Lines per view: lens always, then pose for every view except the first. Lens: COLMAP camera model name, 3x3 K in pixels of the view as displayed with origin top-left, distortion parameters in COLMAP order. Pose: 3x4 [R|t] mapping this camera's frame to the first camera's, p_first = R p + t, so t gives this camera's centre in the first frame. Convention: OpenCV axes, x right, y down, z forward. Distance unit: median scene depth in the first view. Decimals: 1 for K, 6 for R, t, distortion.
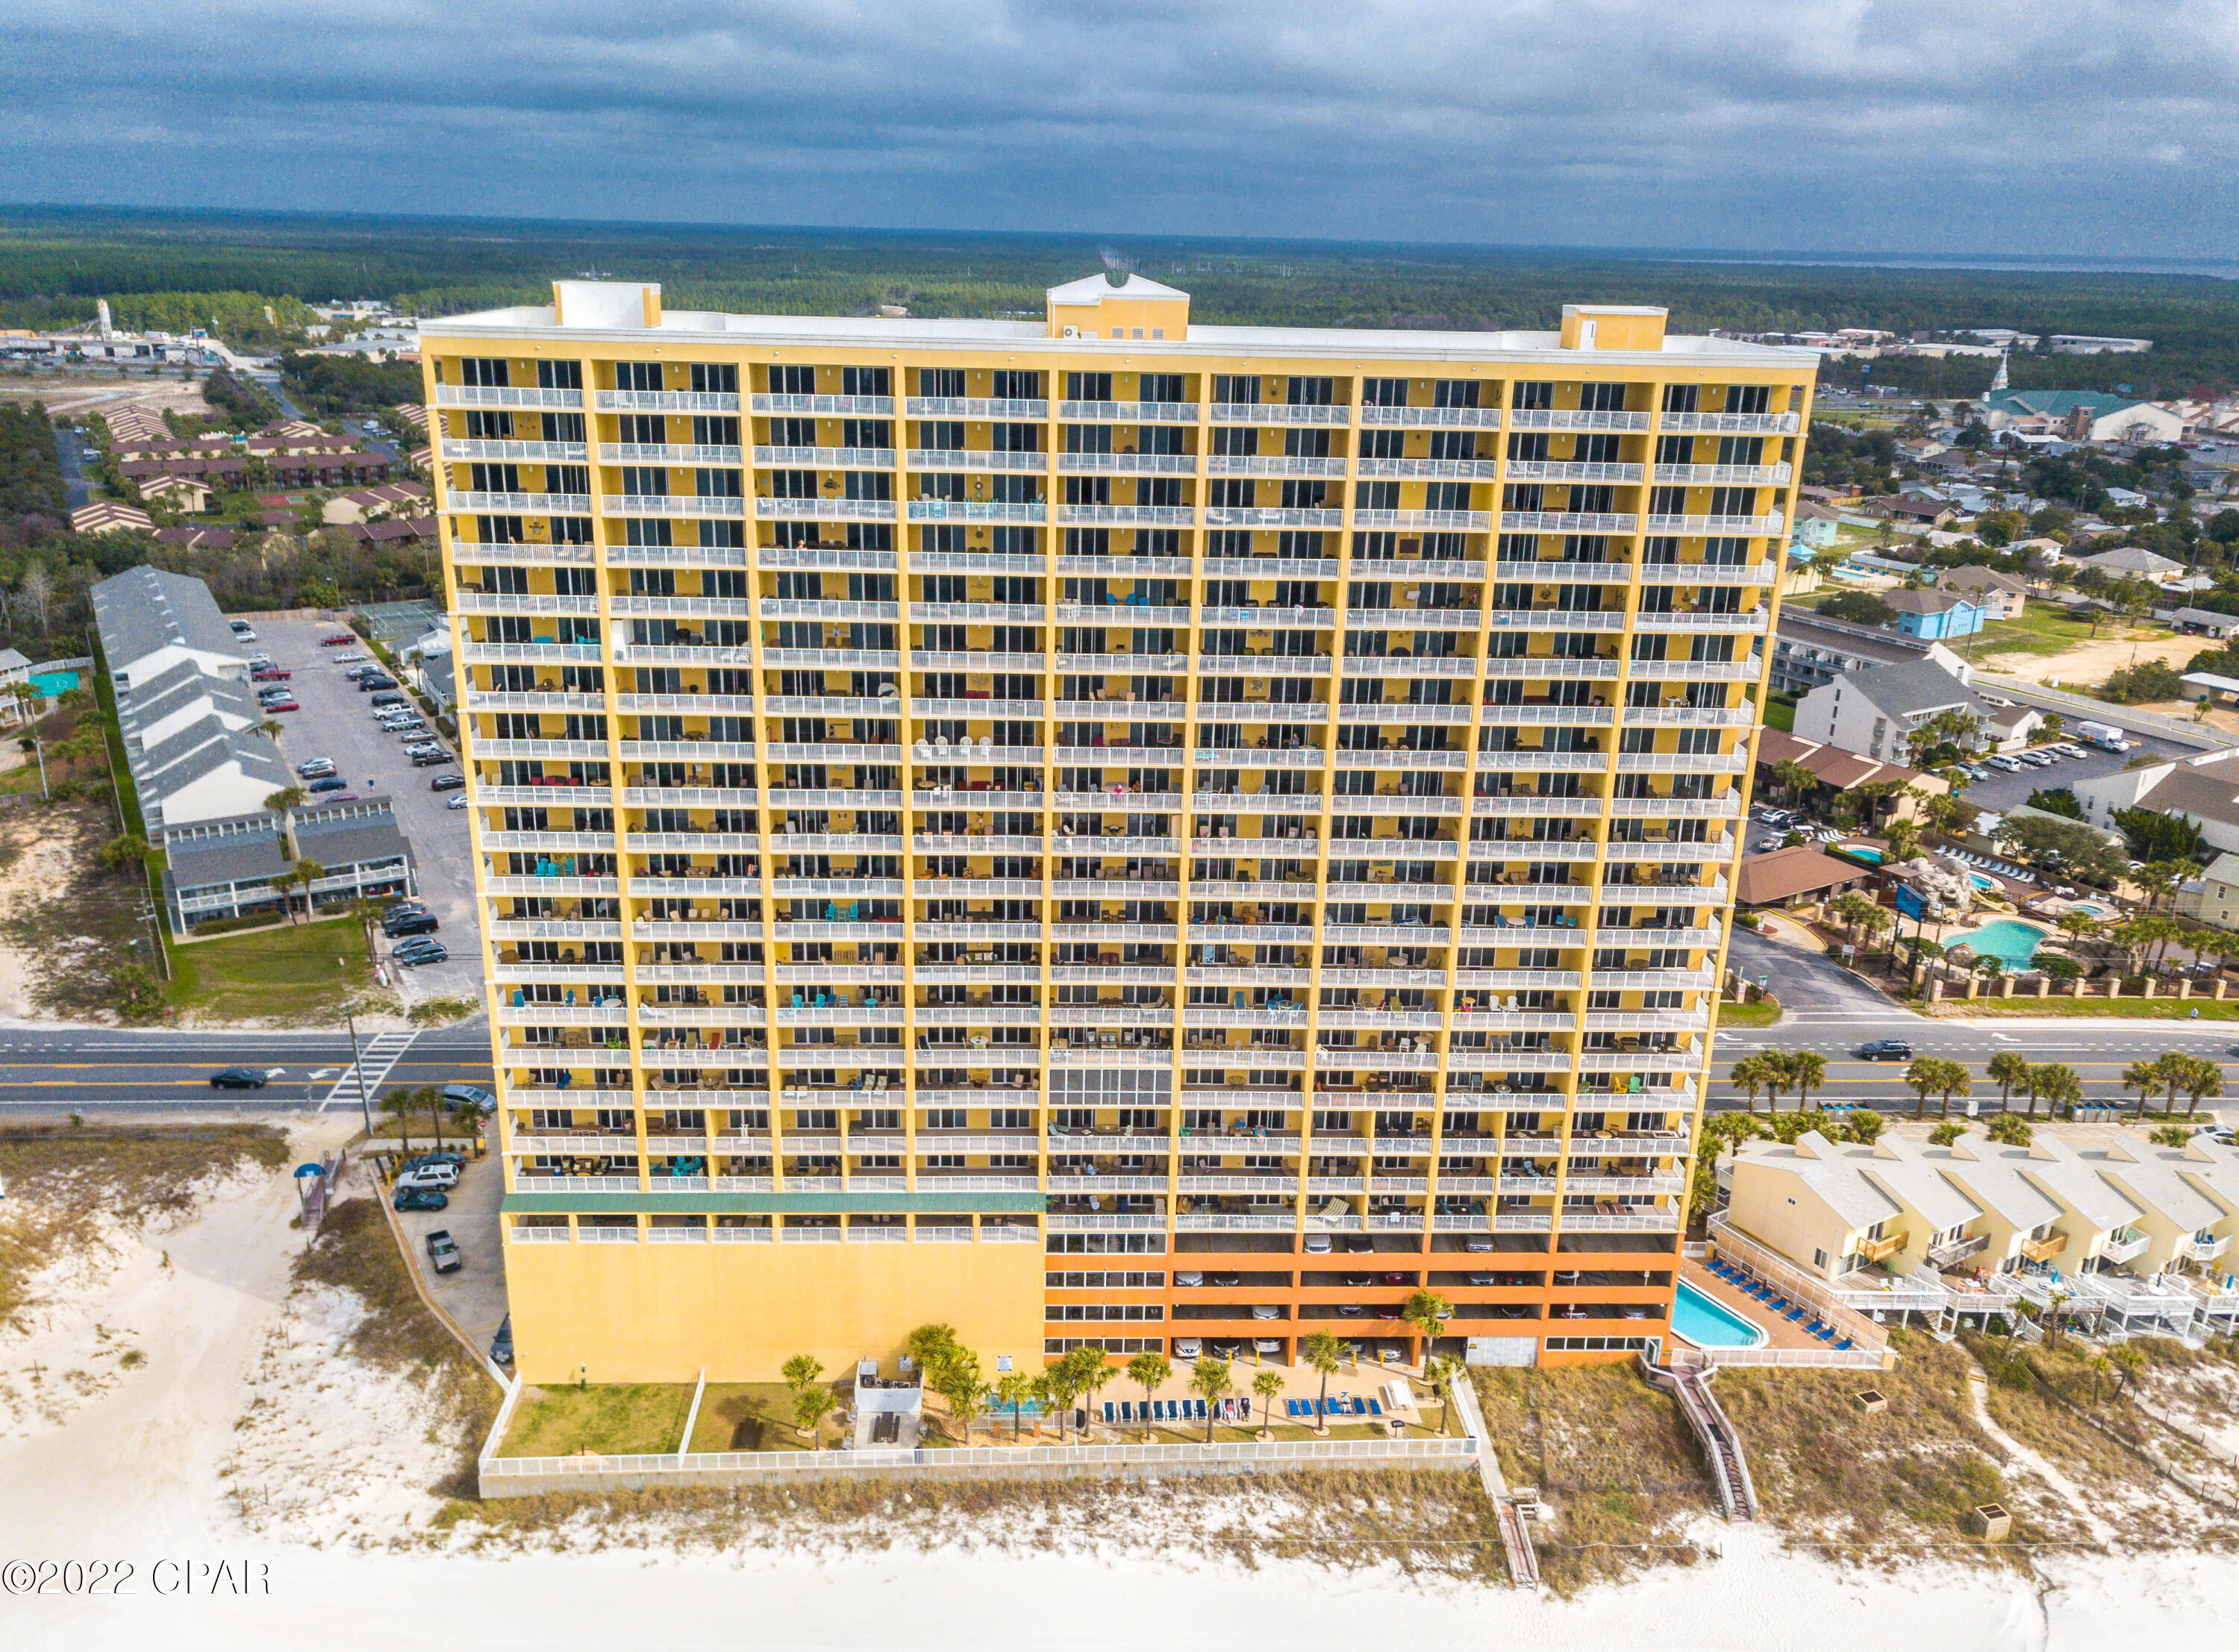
lens RADIAL K [[1716.6, 0, 1113.9], [0, 1716.6, 825.3], [0, 0, 1]] dist [0.008684, 0.009616]
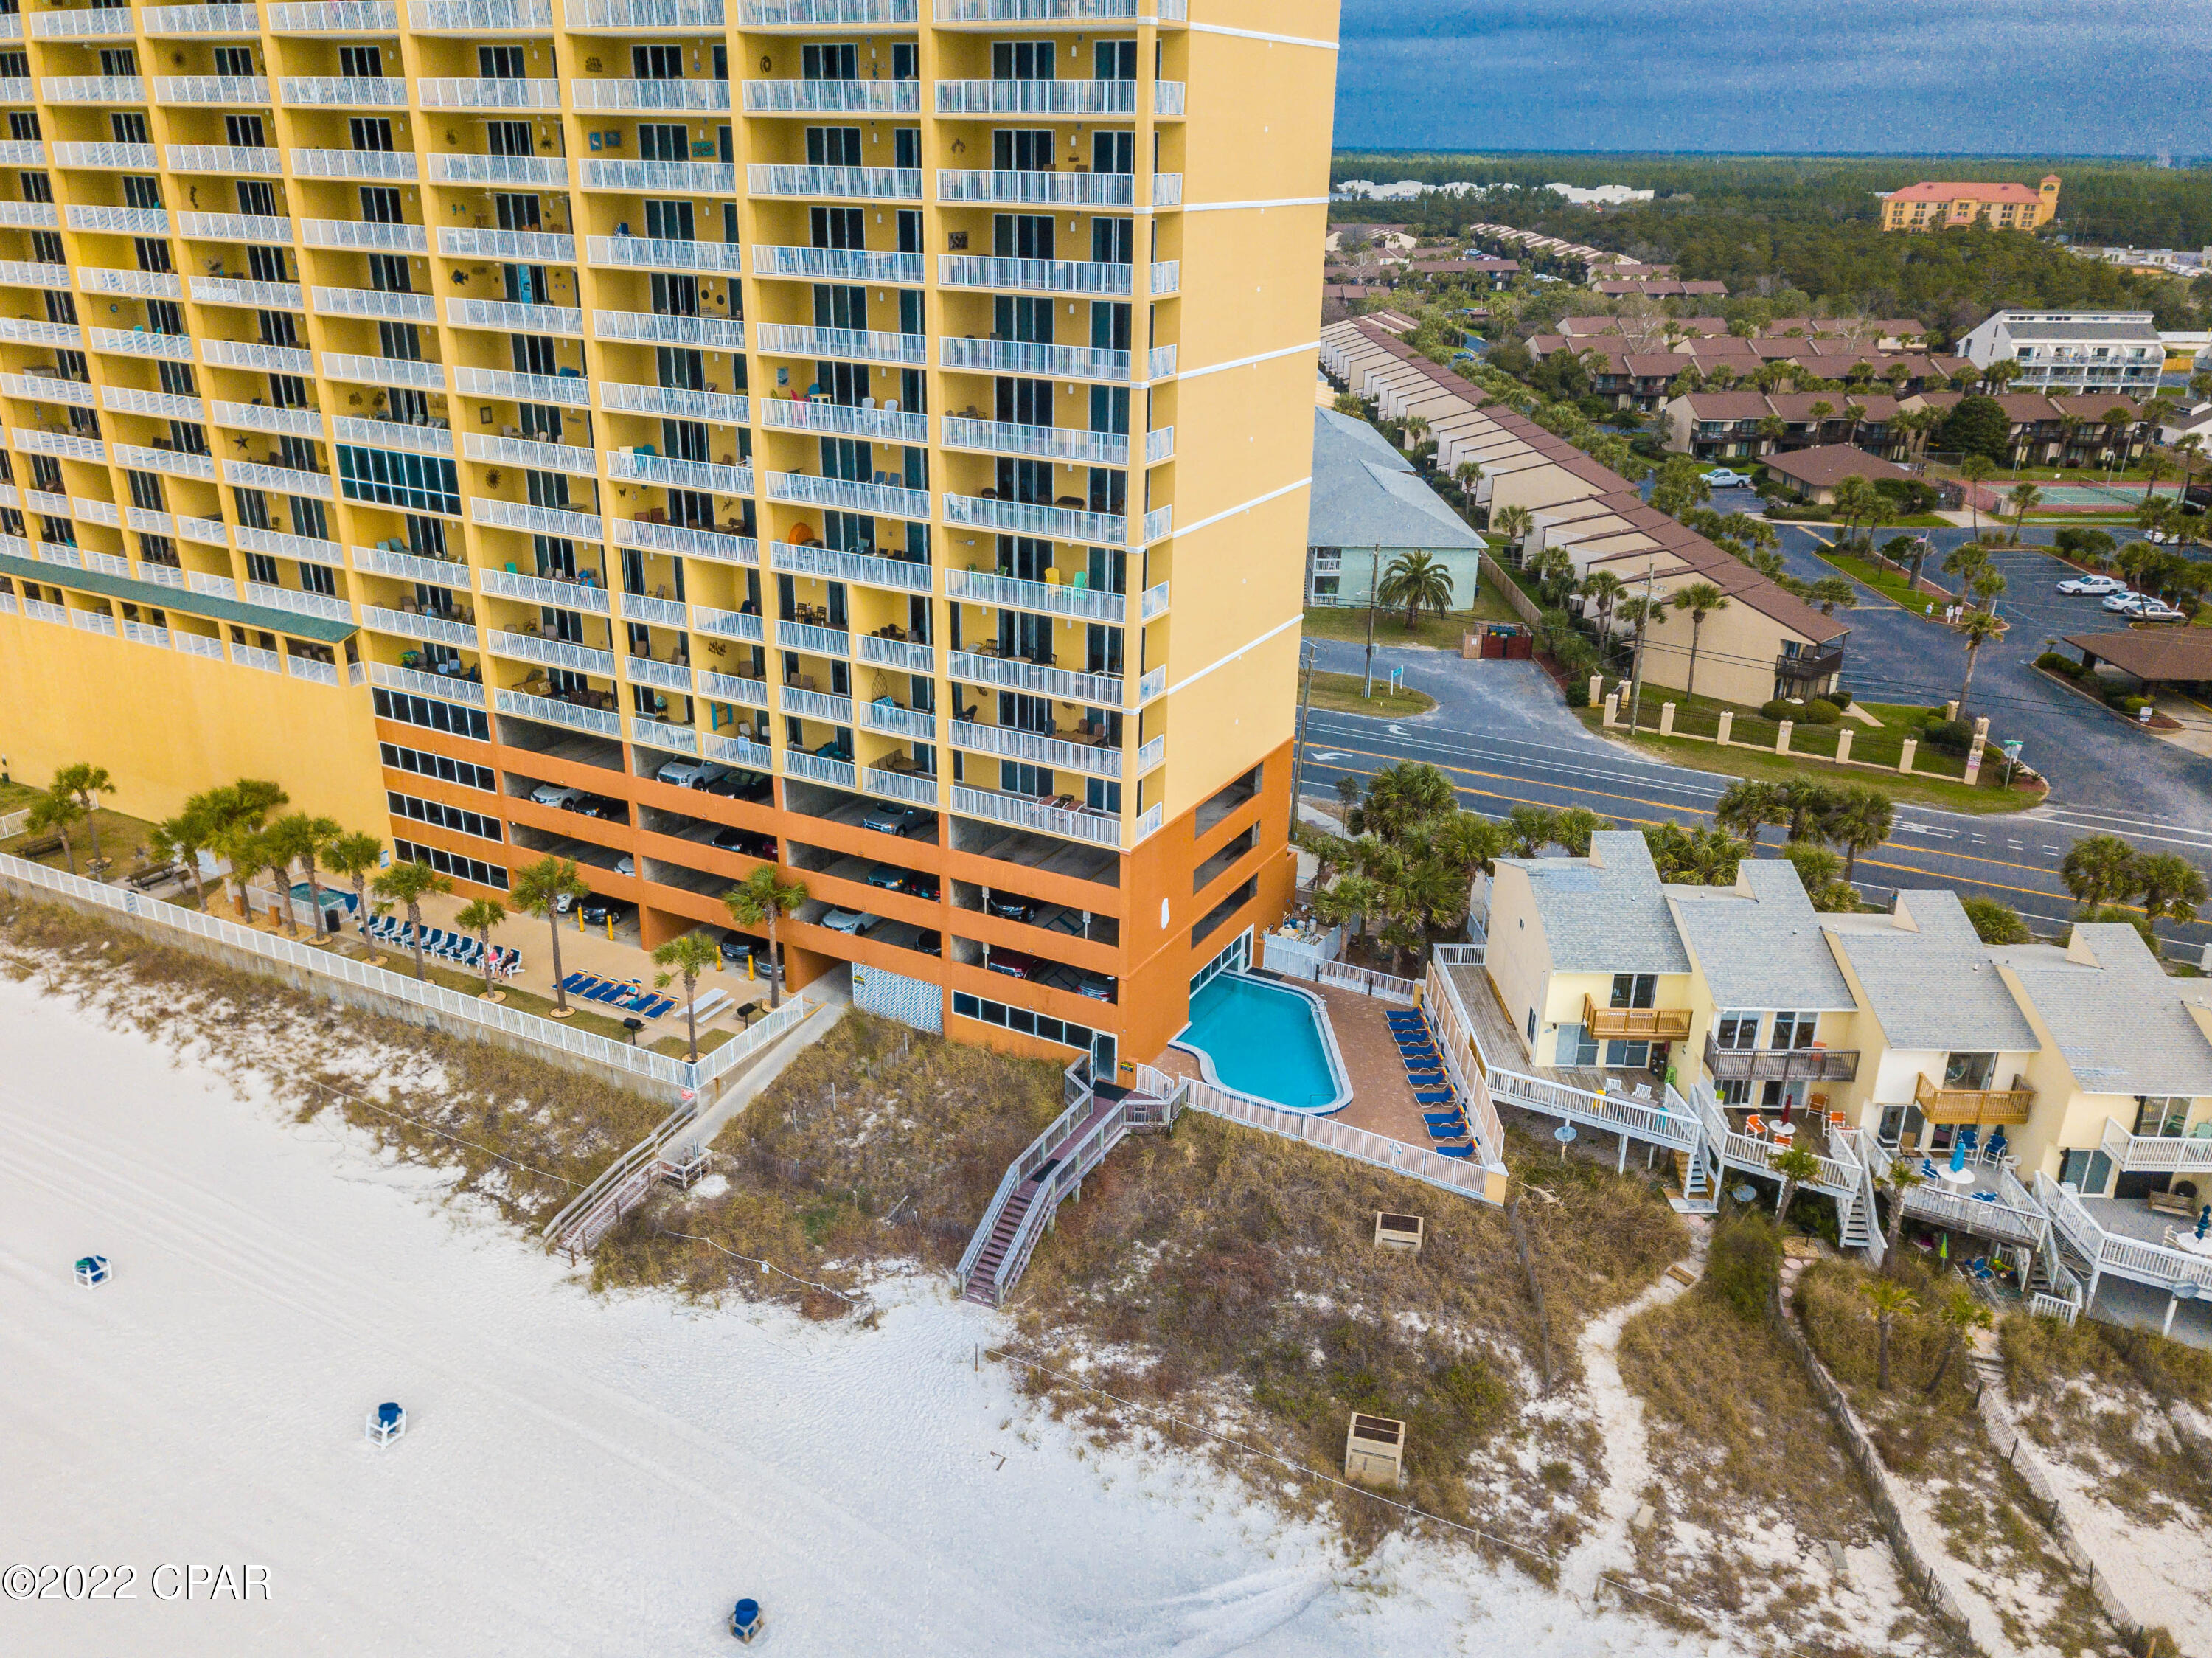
lens RADIAL K [[1714.5, 0, 1056.8], [0, 1714.5, 825.0], [0, 0, 1]] dist [0.029179, -0.002568]
pose [[0.853341, 0.179012, -0.489658, 0.632428], [-0.161522, 0.983769, 0.078163, 0.198305], [0.495702, 0.012391, 0.868404, 0.511852]]
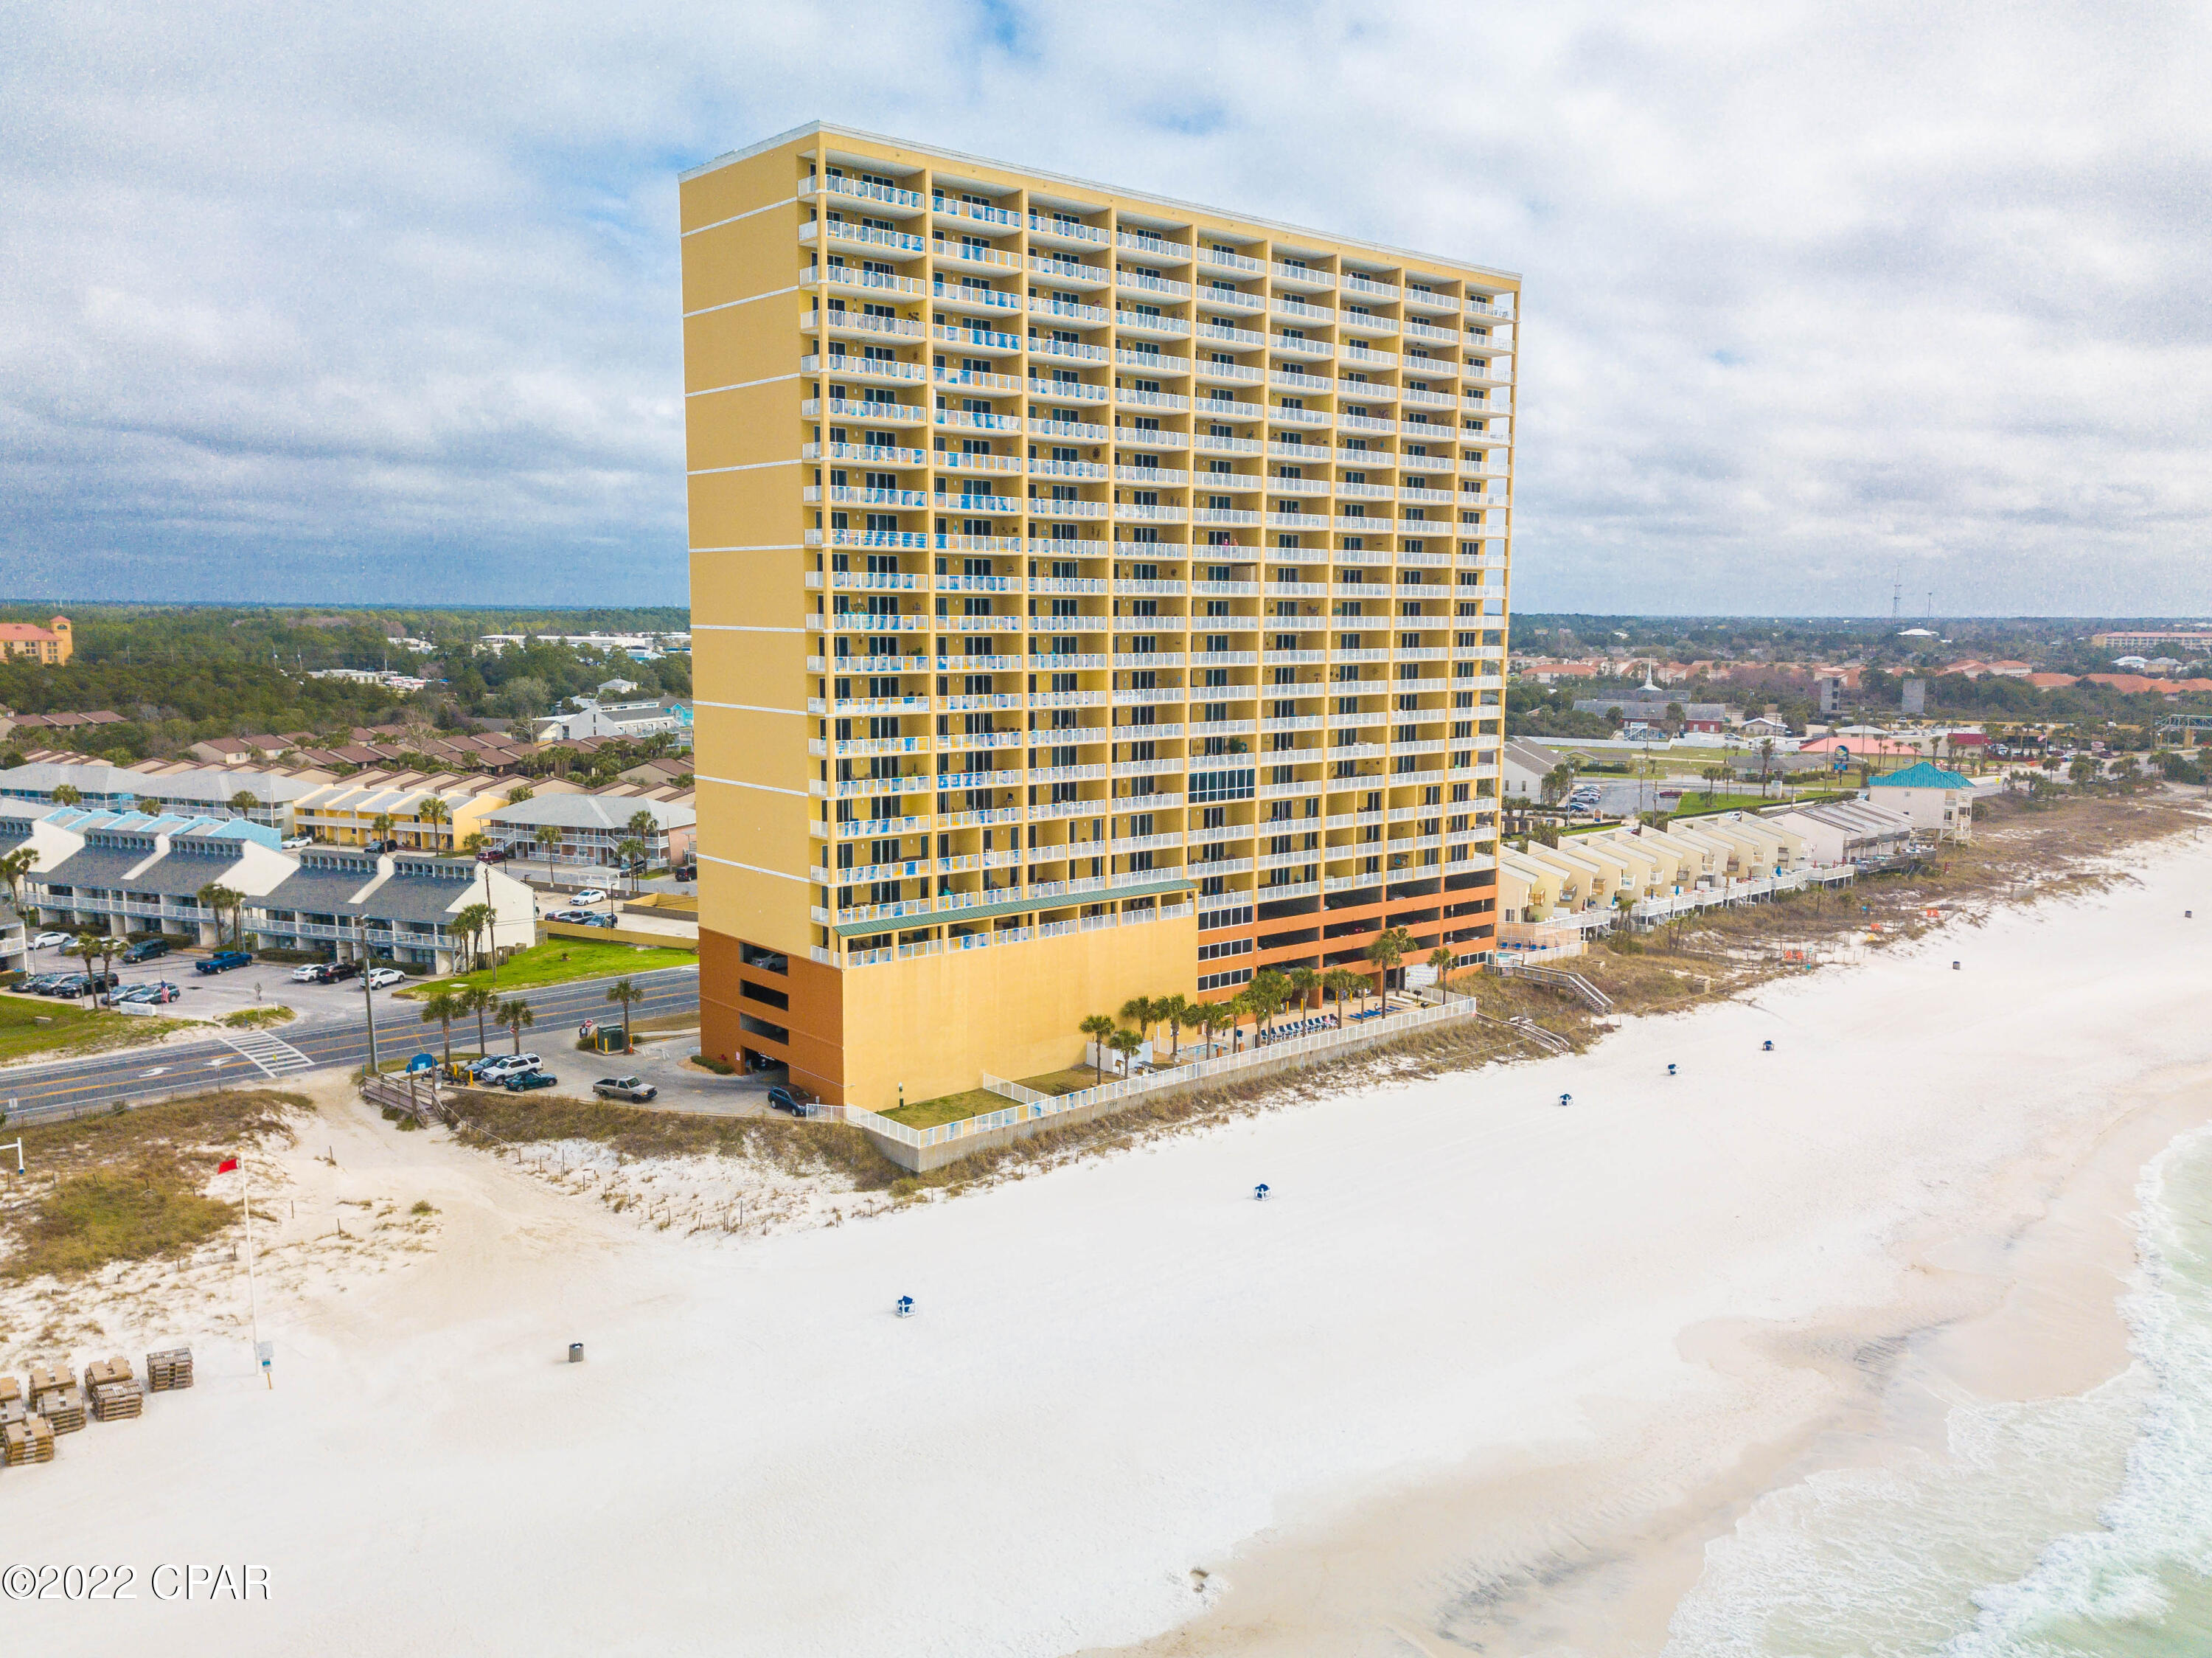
lens RADIAL K [[1717.5, 0, 1055.9], [0, 1717.5, 832.6], [0, 0, 1]] dist [0.032324, -0.007490]
pose [[0.795566, -0.098073, 0.597876, -0.911009], [0.210752, 0.969981, -0.121326, 0.326038], [-0.568030, 0.222527, 0.792353, 0.037170]]
